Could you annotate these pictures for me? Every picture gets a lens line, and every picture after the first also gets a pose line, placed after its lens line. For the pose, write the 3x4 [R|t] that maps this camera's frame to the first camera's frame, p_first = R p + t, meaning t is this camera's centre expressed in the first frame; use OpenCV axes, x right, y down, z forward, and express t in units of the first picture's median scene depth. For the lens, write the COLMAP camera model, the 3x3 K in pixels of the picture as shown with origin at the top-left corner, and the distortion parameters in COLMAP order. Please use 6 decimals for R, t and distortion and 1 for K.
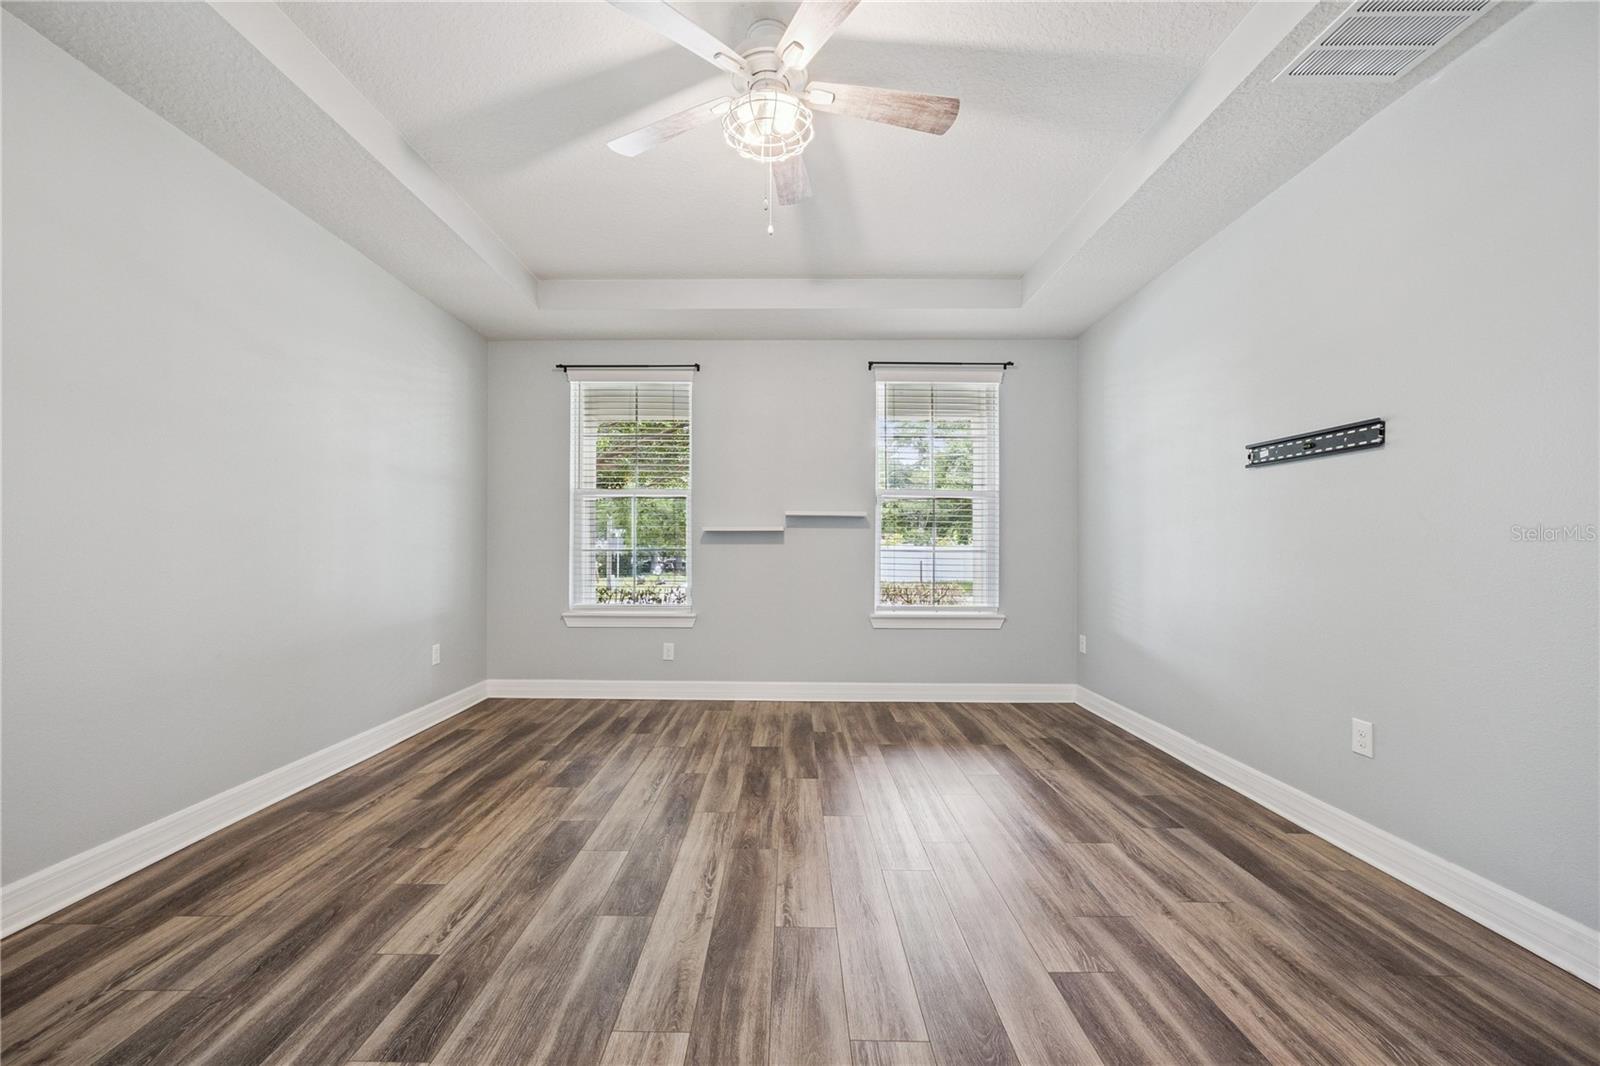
lens RADIAL K [[636.5, 0, 785.8], [0, 636.5, 544.1], [0, 0, 1]] dist [-0.010011, 0.000290]
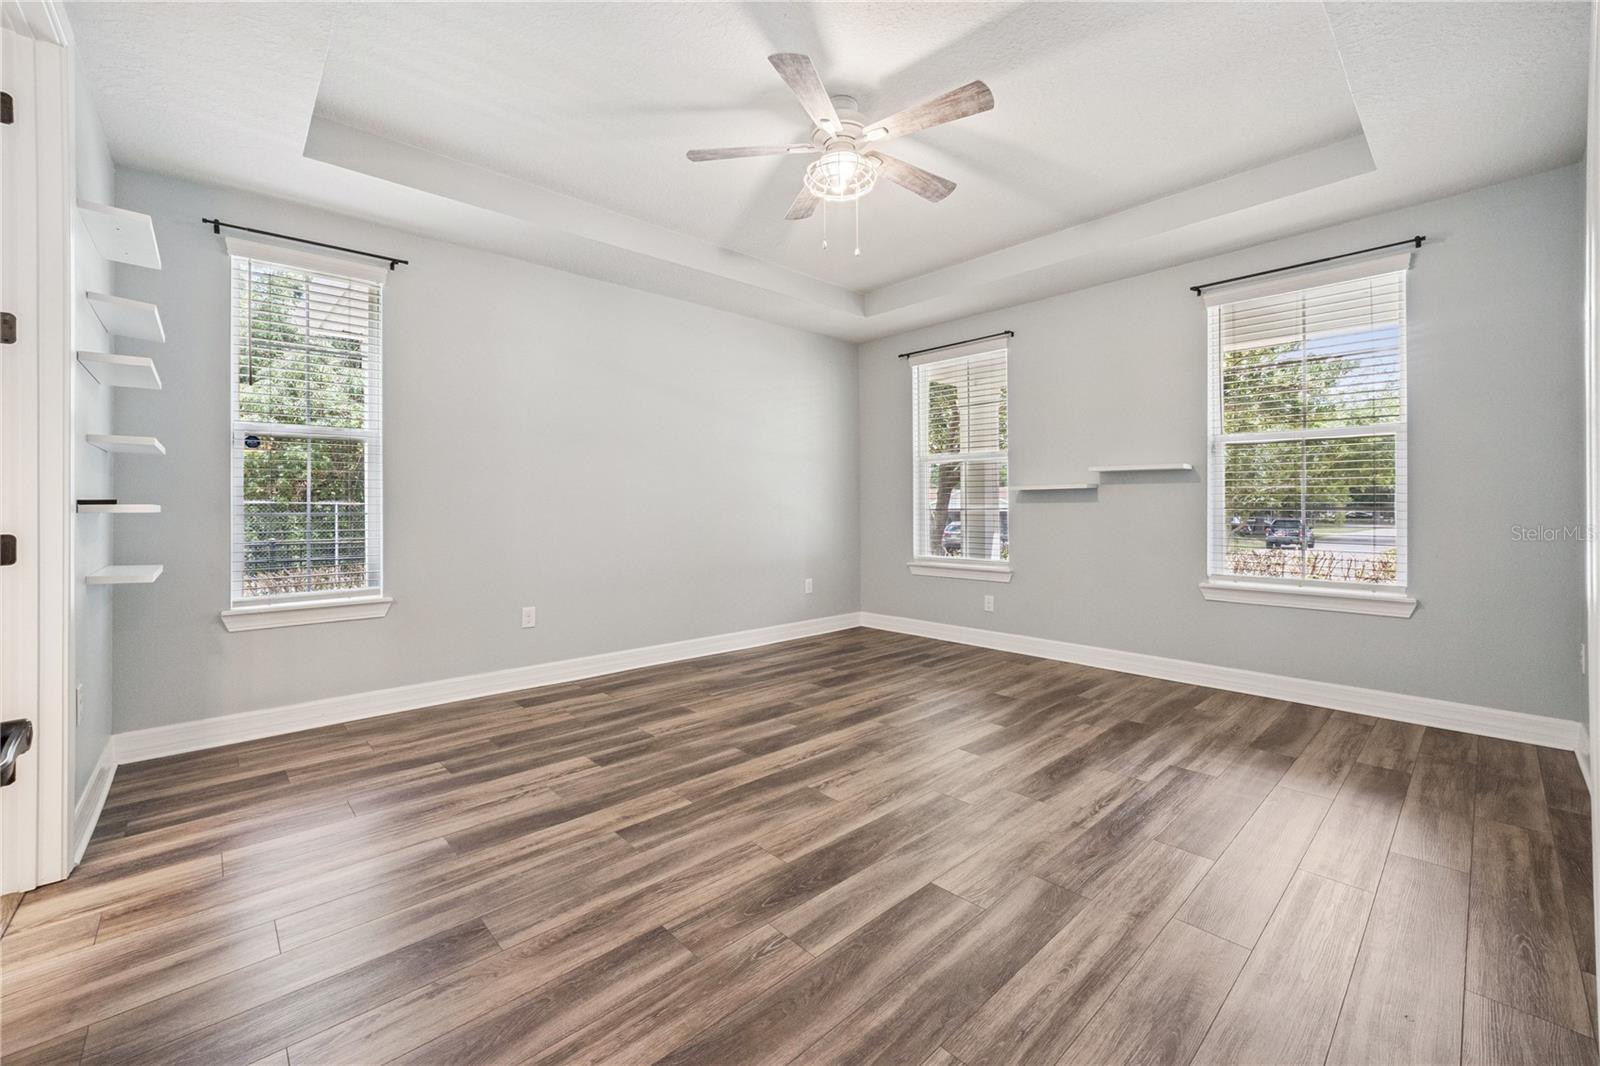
lens RADIAL K [[648.1, 0, 790.7], [0, 648.1, 507.0], [0, 0, 1]] dist [-0.013481, 0.000324]
pose [[0.682248, -0.007563, -0.731081, 0.656960], [0.010584, 0.999944, -0.000468, 0.004999], [0.731044, -0.007418, 0.682290, 0.025612]]
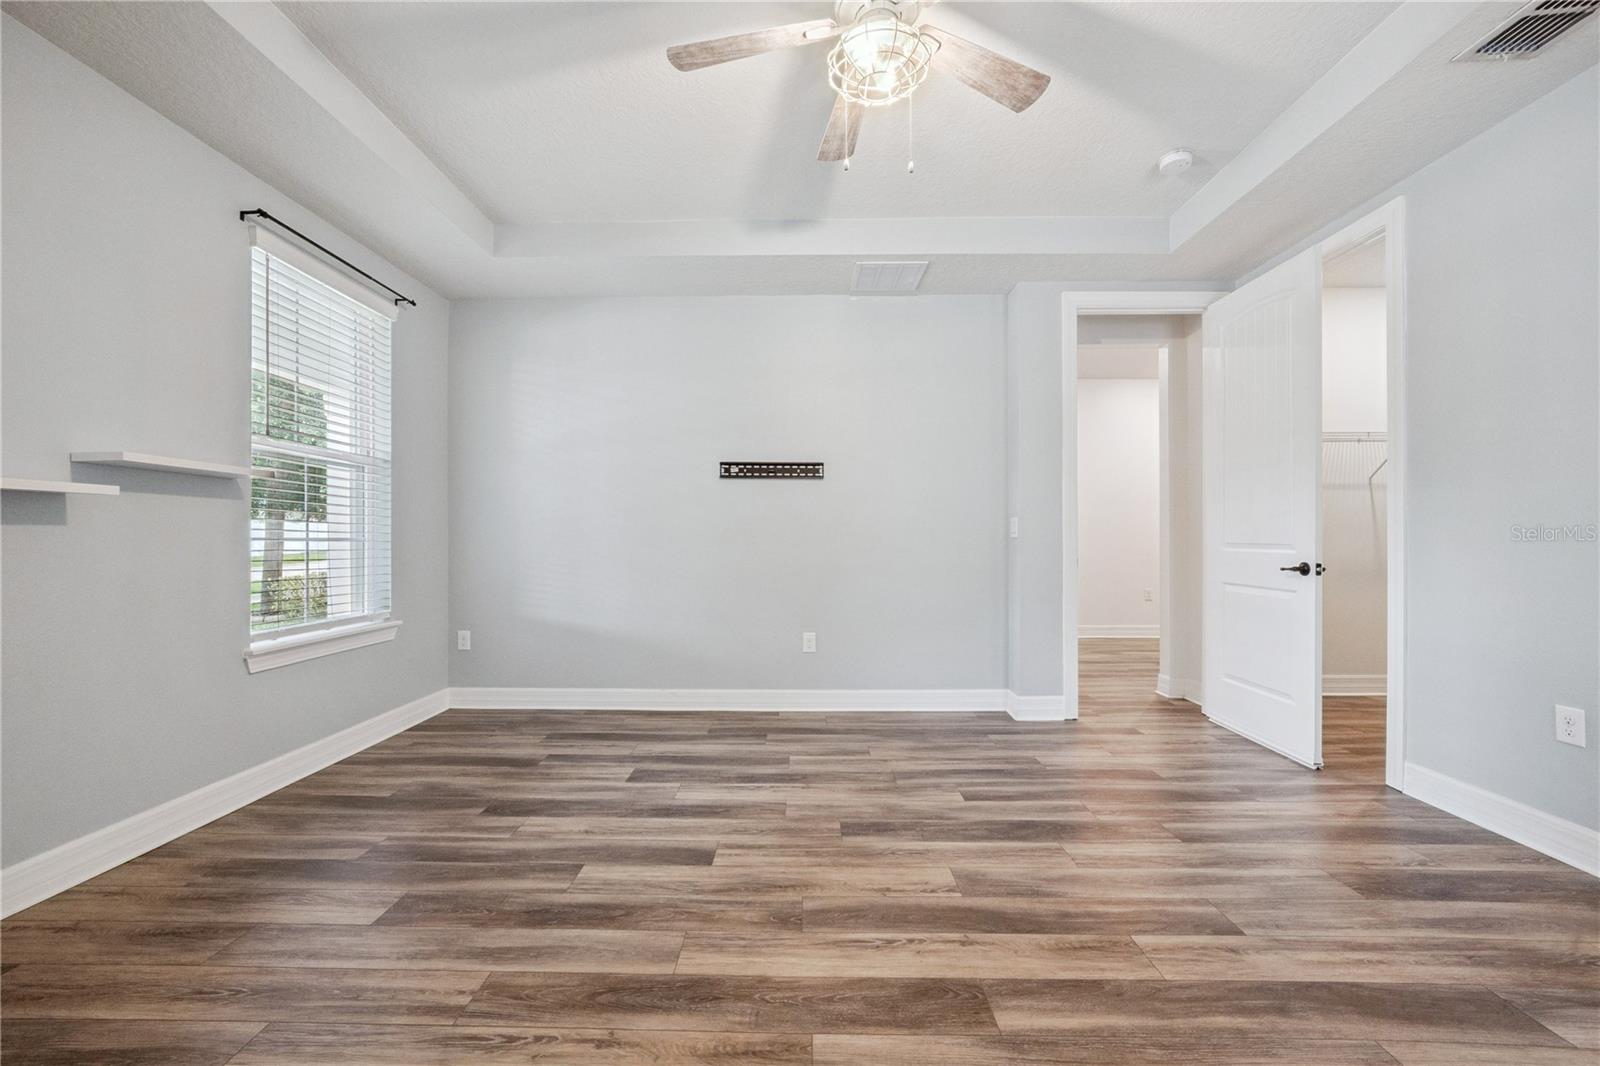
lens RADIAL K [[636.1, 0, 790.3], [0, 636.1, 534.1], [0, 0, 1]] dist [-0.018094, 0.006162]
pose [[0.016799, 0.002152, 0.999857, -0.716703], [-0.005821, 0.999981, -0.002054, 0.007411], [-0.999842, -0.005785, 0.016811, 0.856658]]
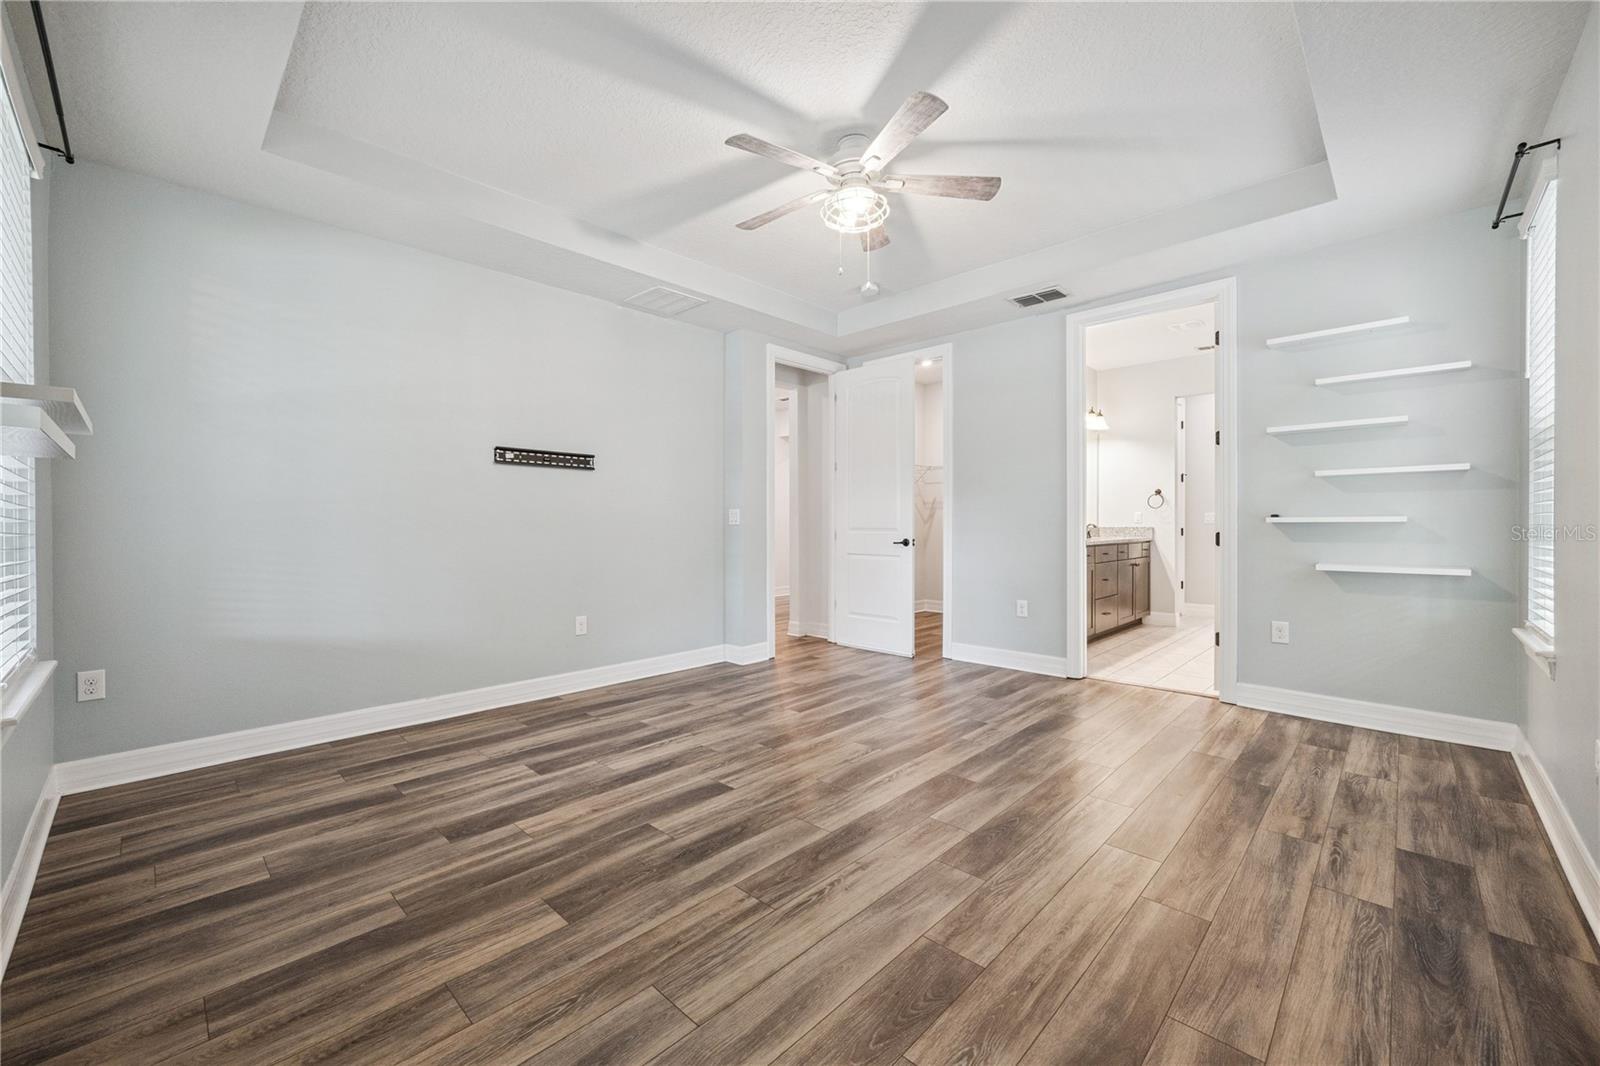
lens RADIAL K [[639.9, 0, 779.9], [0, 639.9, 520.7], [0, 0, 1]] dist [-0.013805, 0.000189]
pose [[-0.715000, 0.002642, 0.699120, -0.673696], [-0.002700, 0.999975, -0.006541, 0.009423], [-0.699120, -0.006564, -0.714975, 1.613463]]
